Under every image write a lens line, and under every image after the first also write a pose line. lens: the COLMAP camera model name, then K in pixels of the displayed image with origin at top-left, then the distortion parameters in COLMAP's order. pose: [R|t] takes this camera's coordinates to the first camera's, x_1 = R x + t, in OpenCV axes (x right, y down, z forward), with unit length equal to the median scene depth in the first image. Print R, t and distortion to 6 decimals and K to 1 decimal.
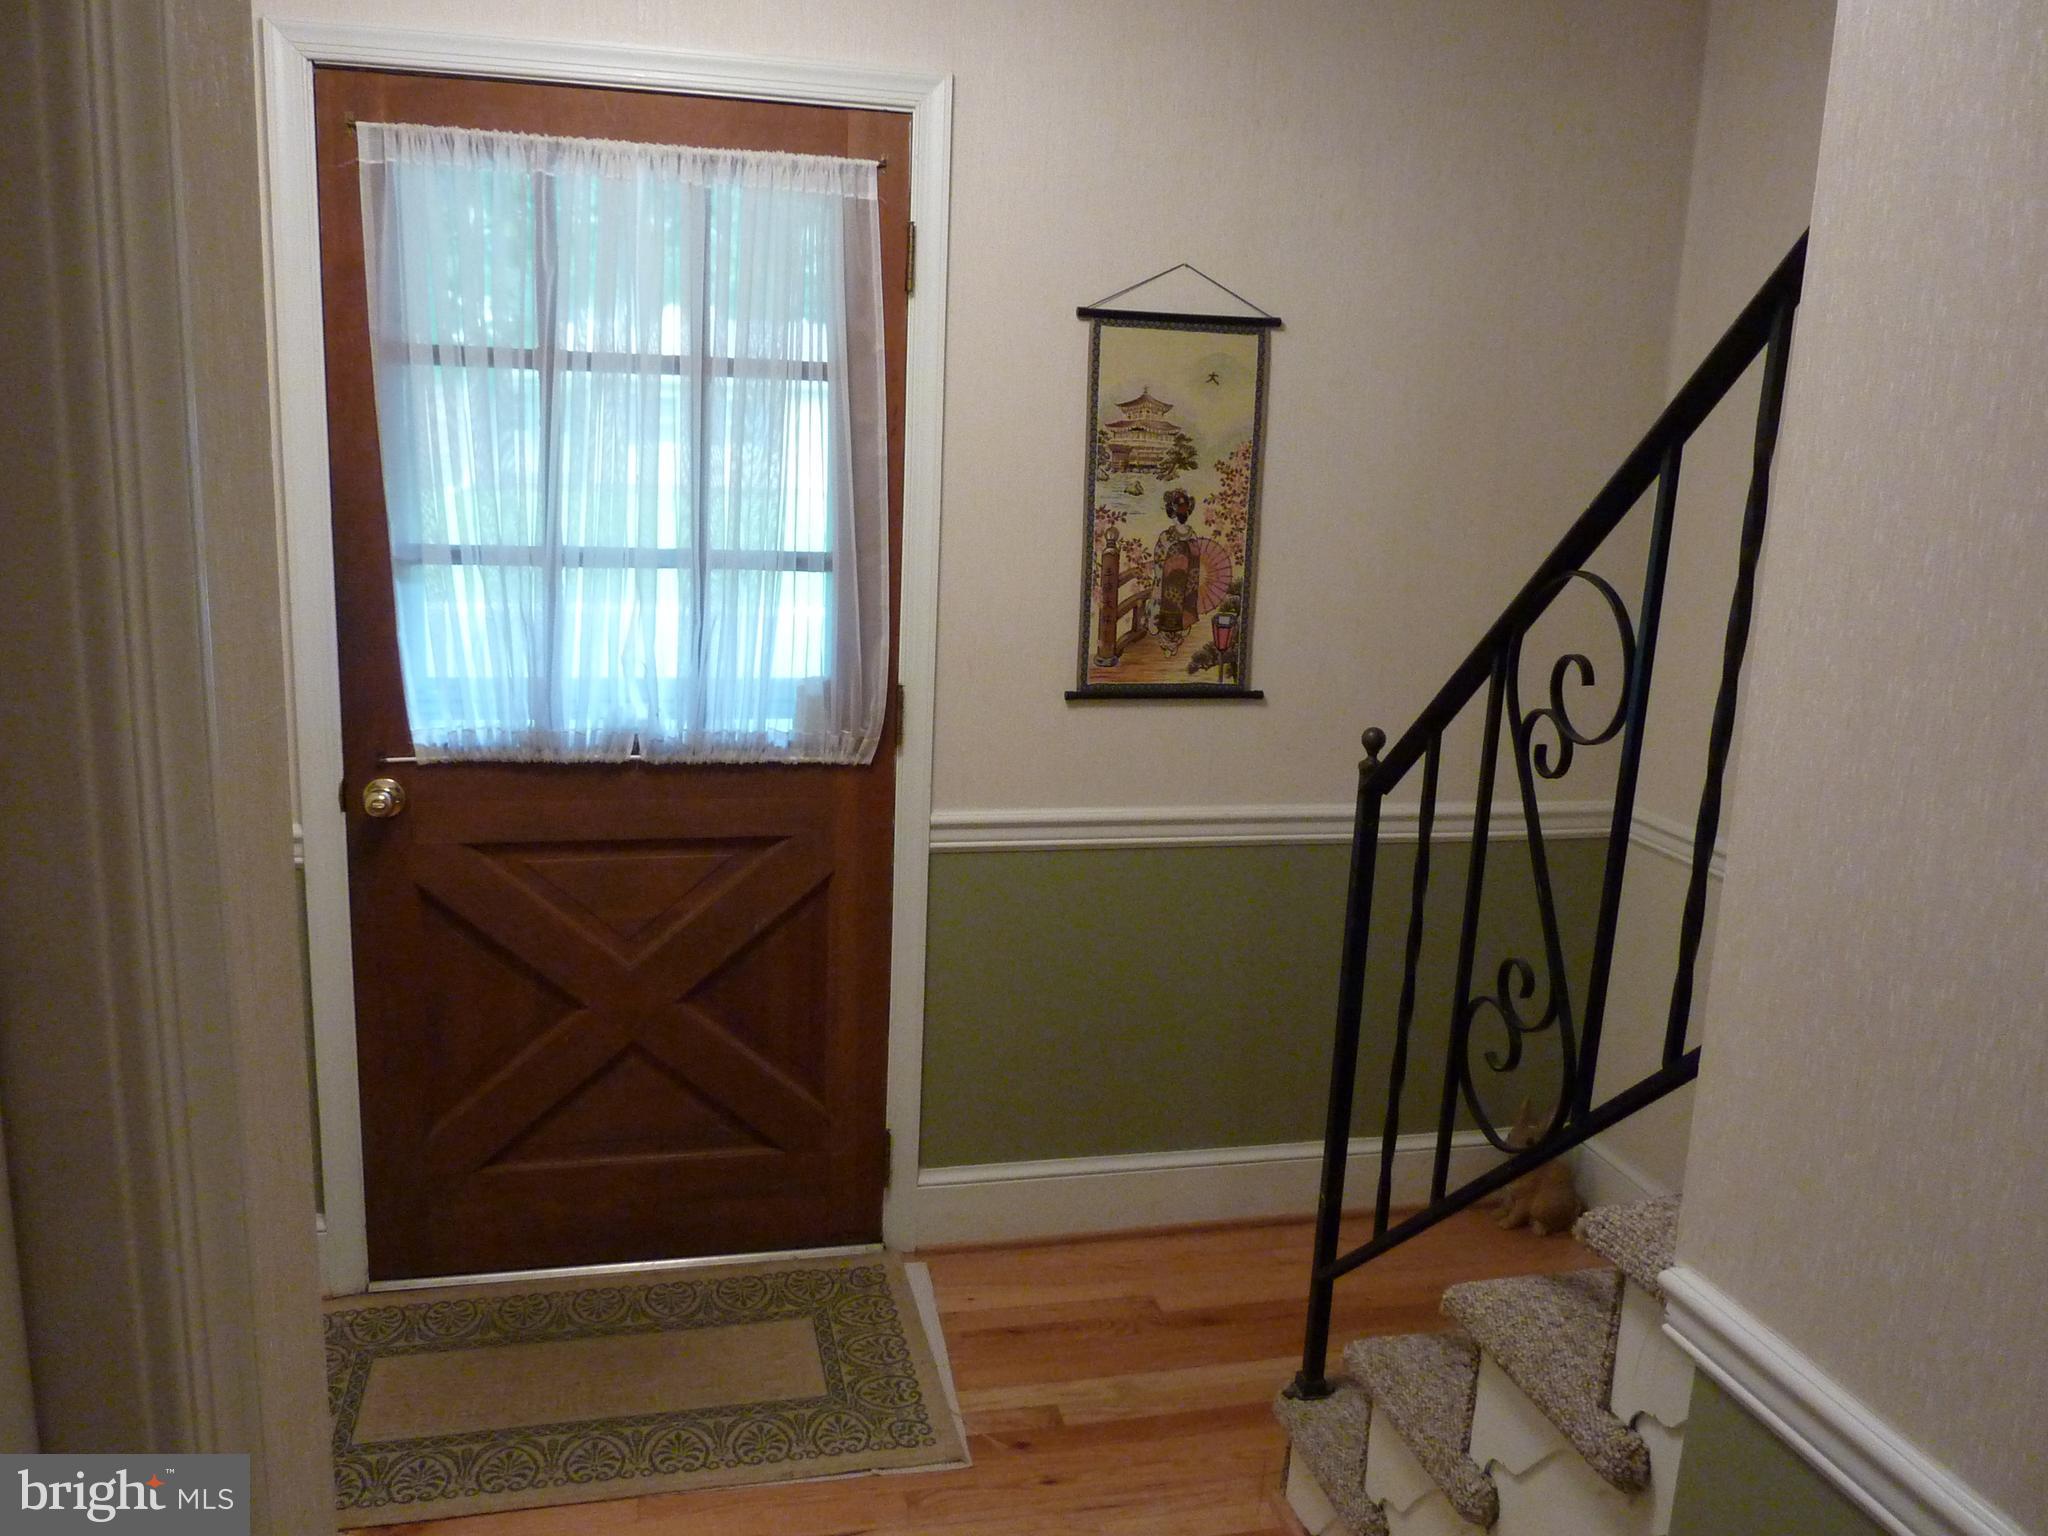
lens RADIAL K [[1551.9, 0, 1021.8], [0, 1551.9, 764.6], [0, 0, 1]] dist [-0.026187, -0.001972]
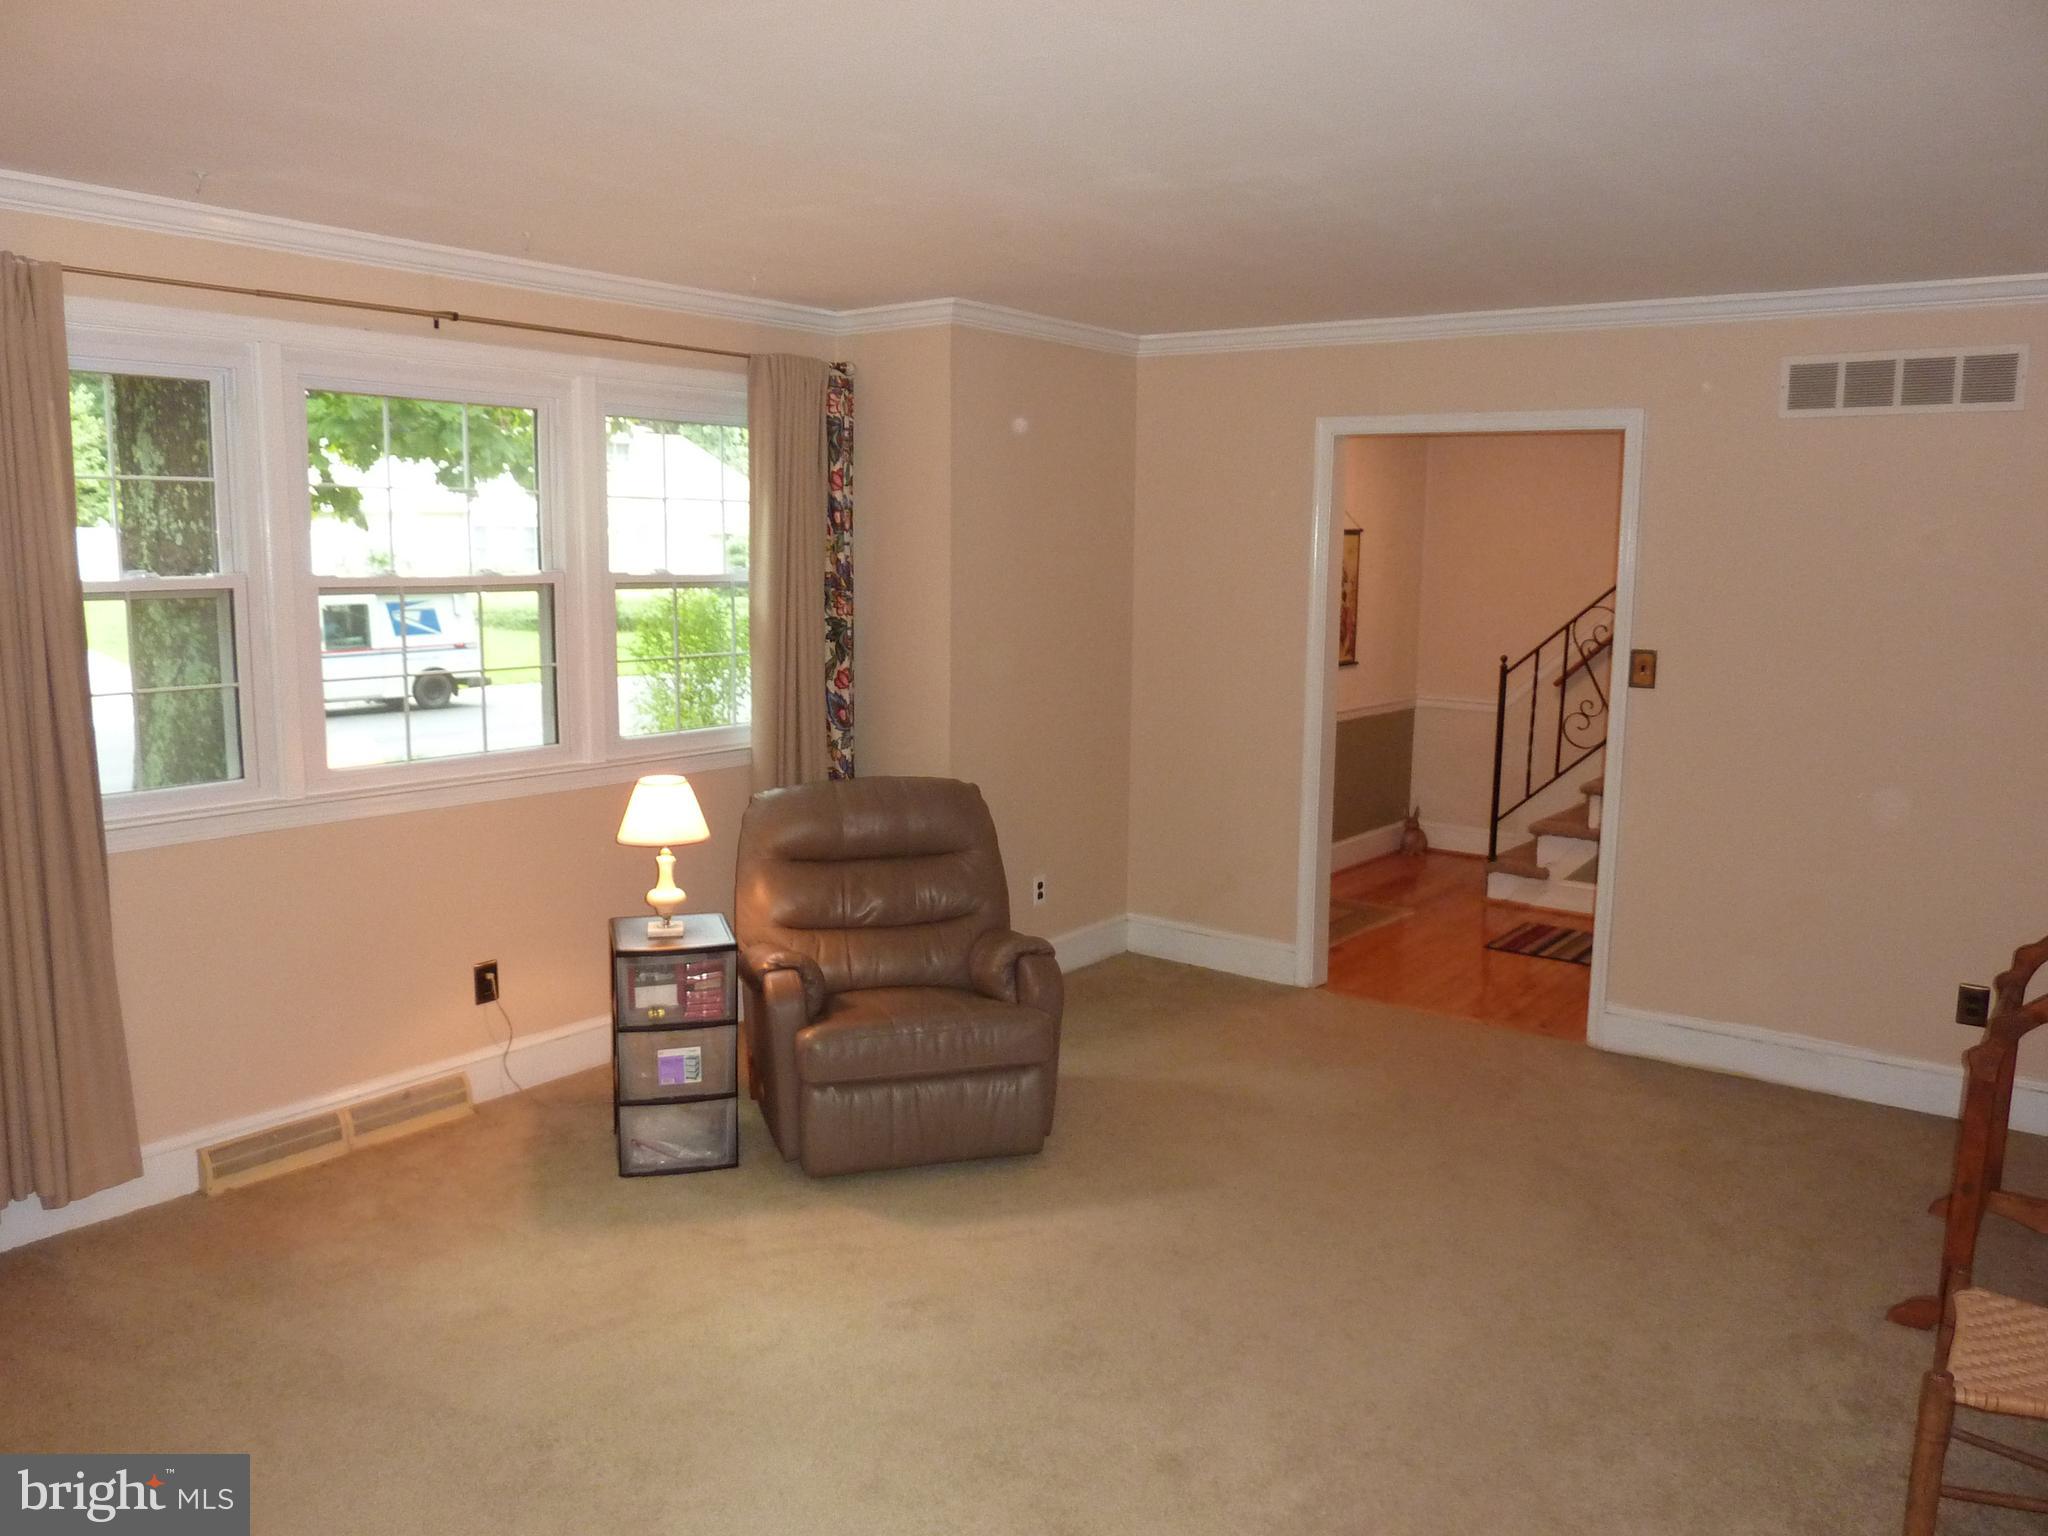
lens RADIAL K [[1551.9, 0, 1024.7], [0, 1551.9, 772.6], [0, 0, 1]] dist [-0.026187, -0.001972]
pose [[0.781319, -0.126789, 0.611117, -2.199381], [0.150611, 0.988514, 0.012530, 0.024636], [-0.605687, 0.082251, 0.791441, -0.872980]]
